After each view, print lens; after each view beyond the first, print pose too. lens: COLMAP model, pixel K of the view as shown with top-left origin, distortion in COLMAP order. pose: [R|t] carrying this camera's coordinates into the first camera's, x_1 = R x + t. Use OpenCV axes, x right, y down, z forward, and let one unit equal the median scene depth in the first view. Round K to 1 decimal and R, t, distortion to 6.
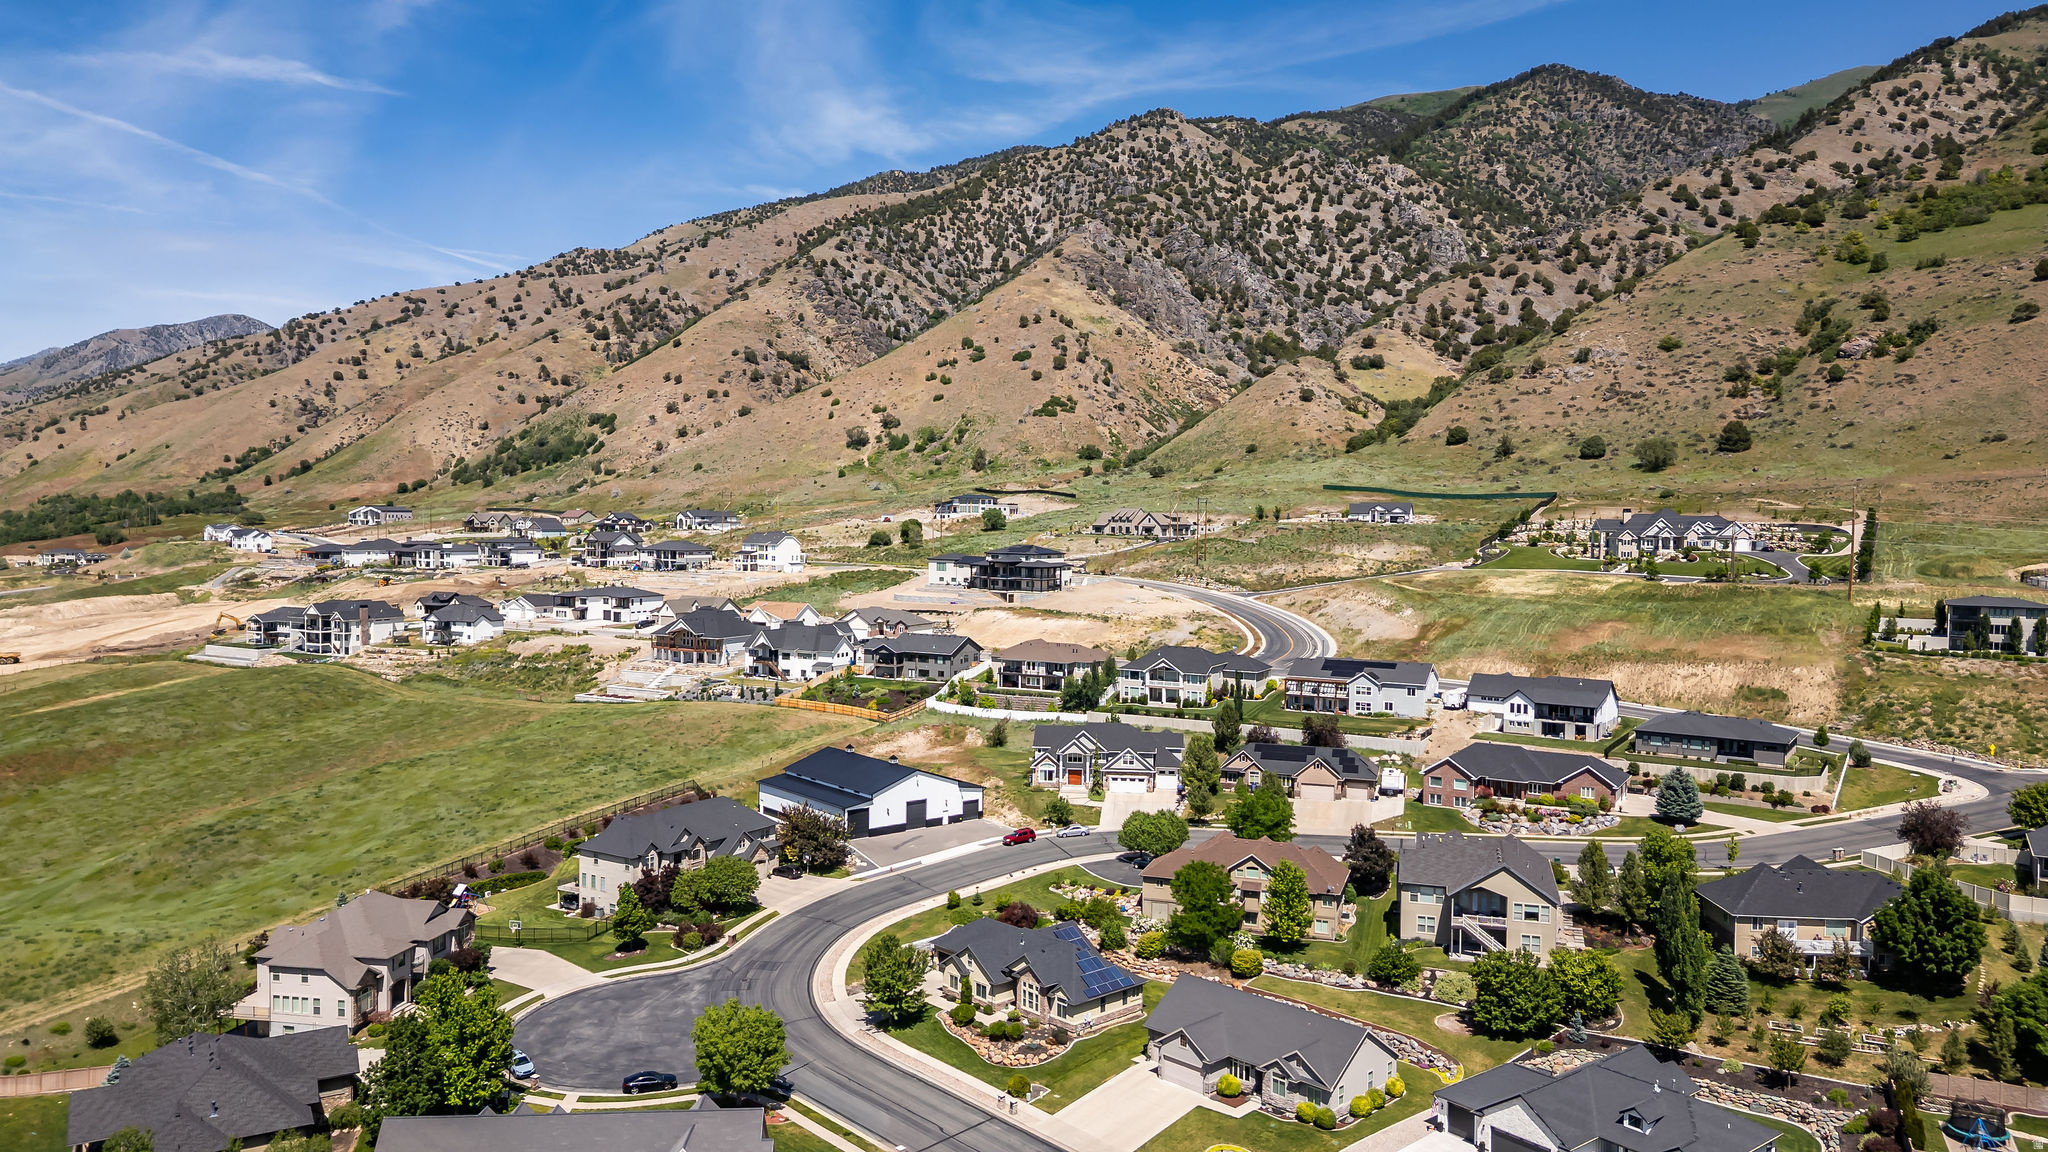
lens RADIAL K [[1428.0, 0, 1024.0], [0, 1428.0, 576.0], [0, 0, 1]] dist [0.070474, -0.063721]
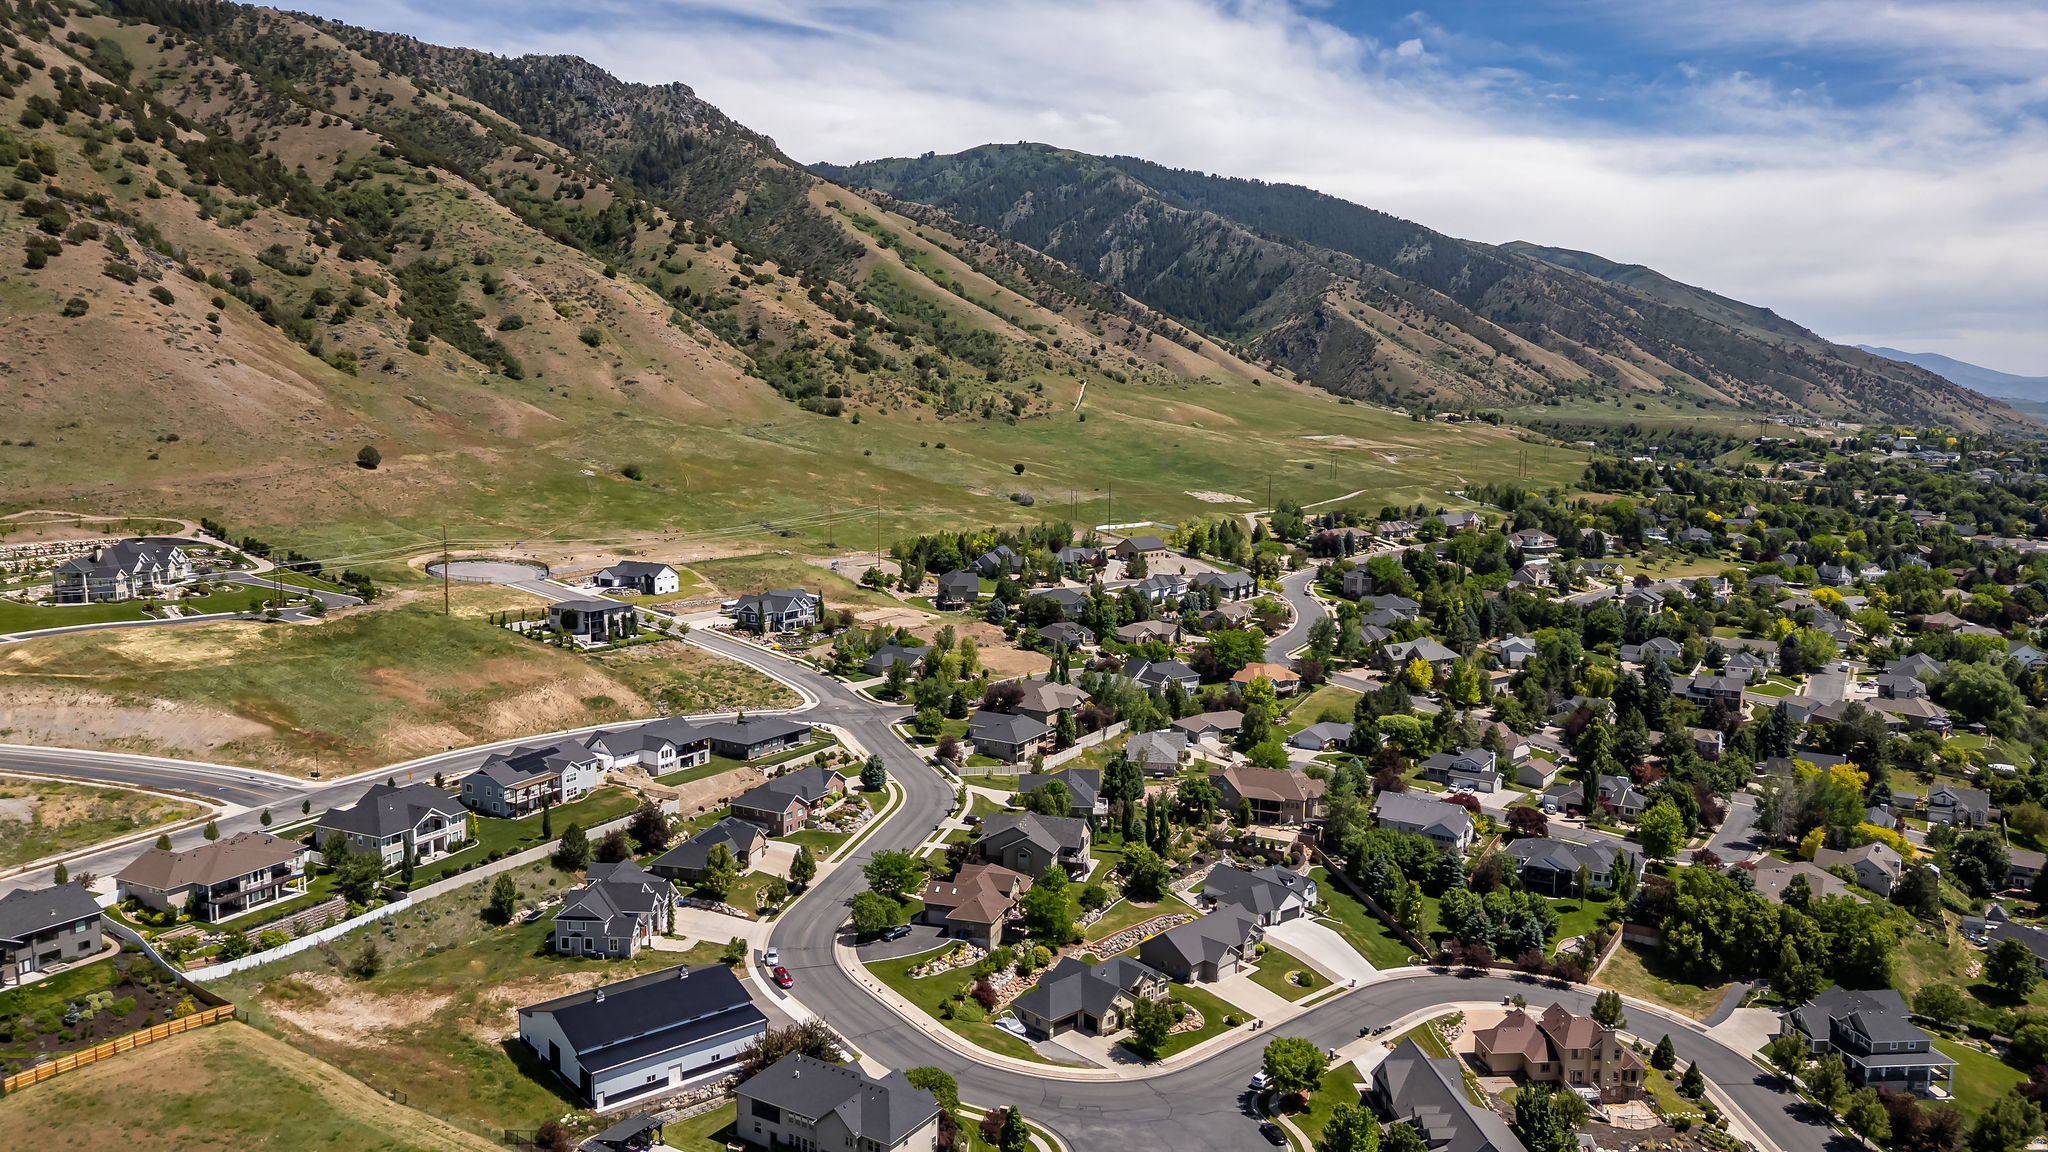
lens RADIAL K [[1428.0, 0, 1024.0], [0, 1428.0, 576.0], [0, 0, 1]] dist [0.070474, -0.063721]
pose [[-0.015340, -0.134088, 0.990851, -0.214686], [0.038843, 0.990139, 0.134593, -0.053138], [-0.999128, 0.040552, -0.009980, 0.167088]]
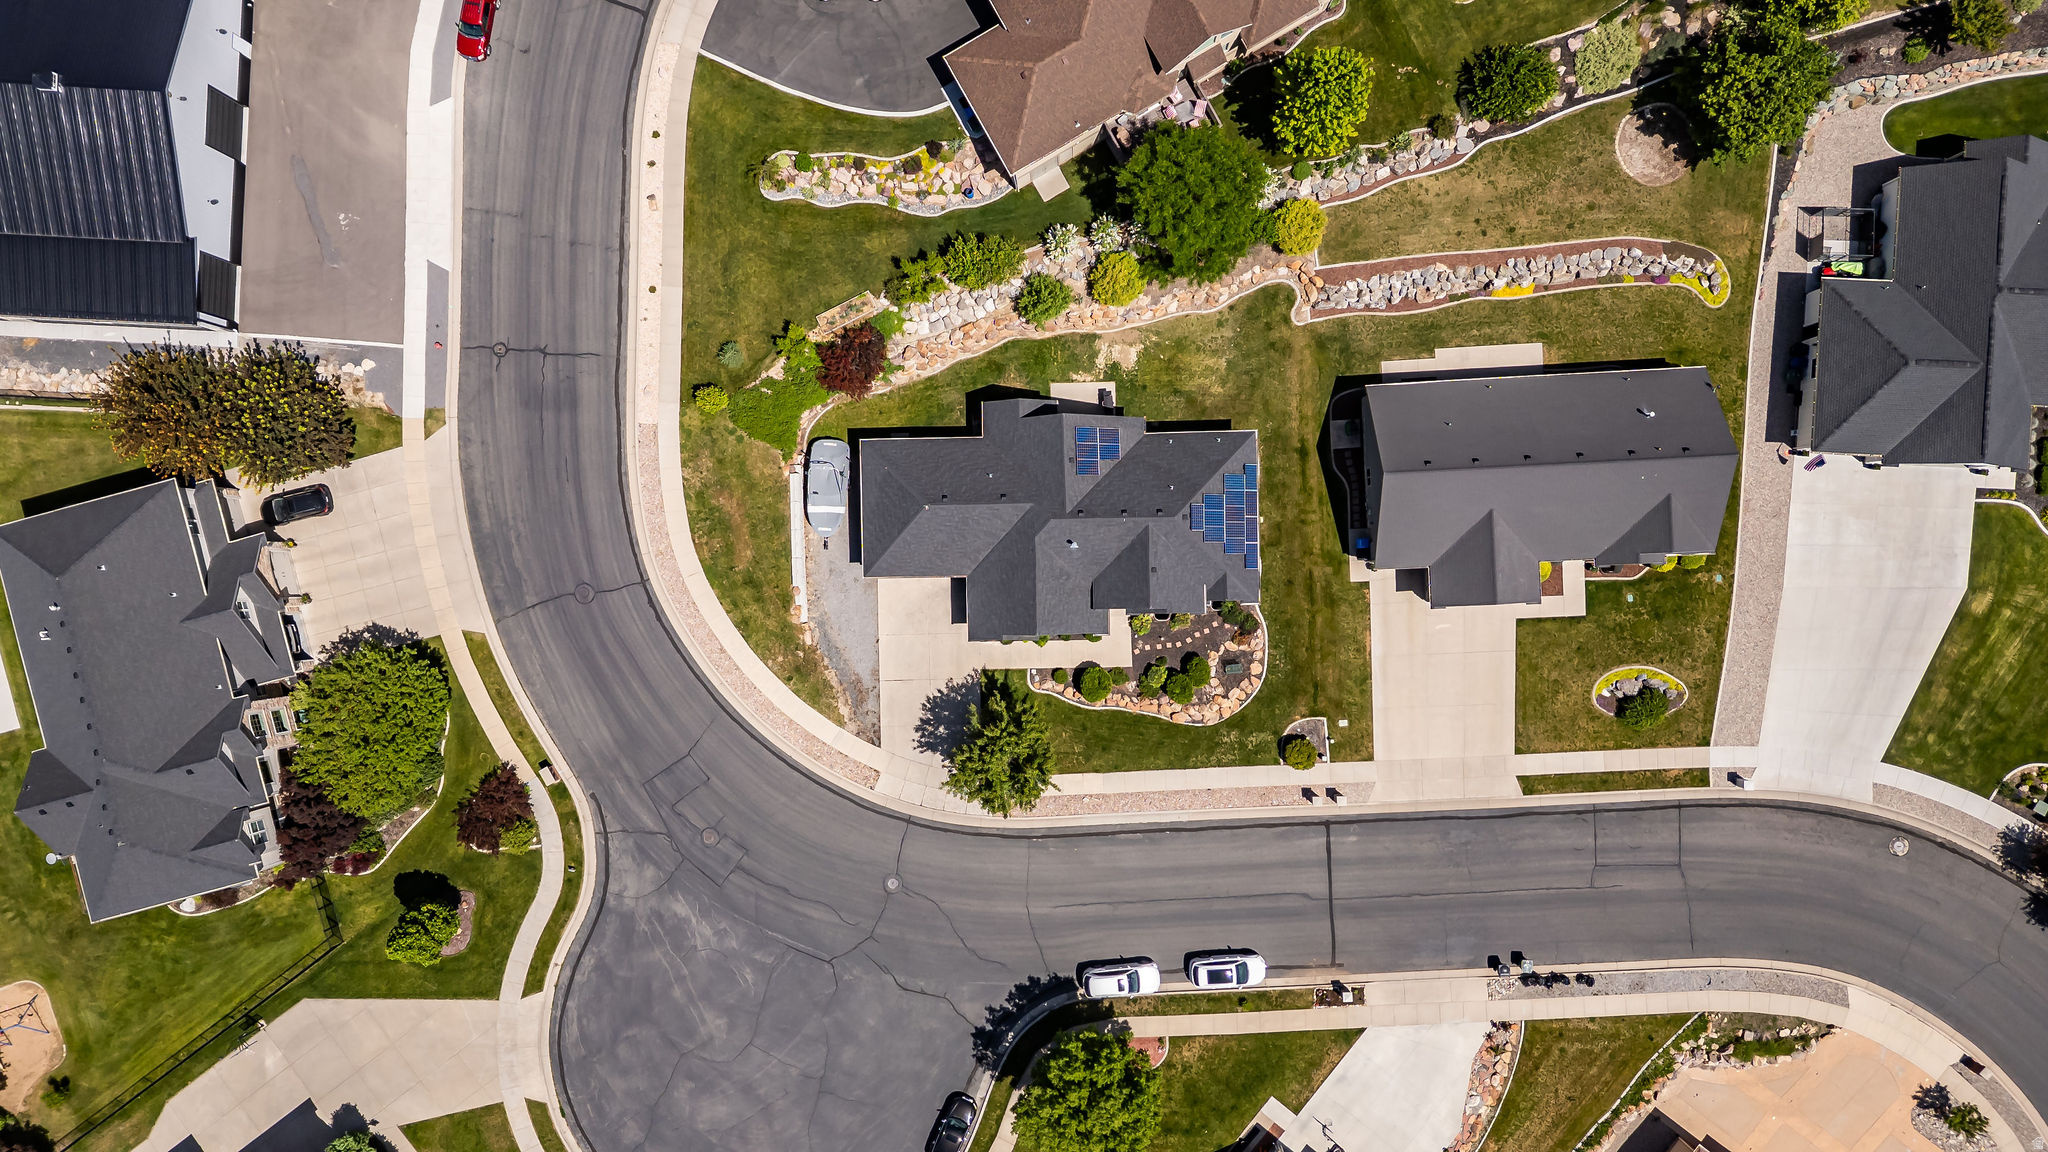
lens RADIAL K [[1428.0, 0, 1024.0], [0, 1428.0, 576.0], [0, 0, 1]] dist [0.070474, -0.063721]
pose [[0.667209, -0.744202, -0.031538, -0.000907], [0.077031, 0.026825, 0.996668, -0.049875], [-0.740877, -0.667415, 0.075225, 0.149094]]
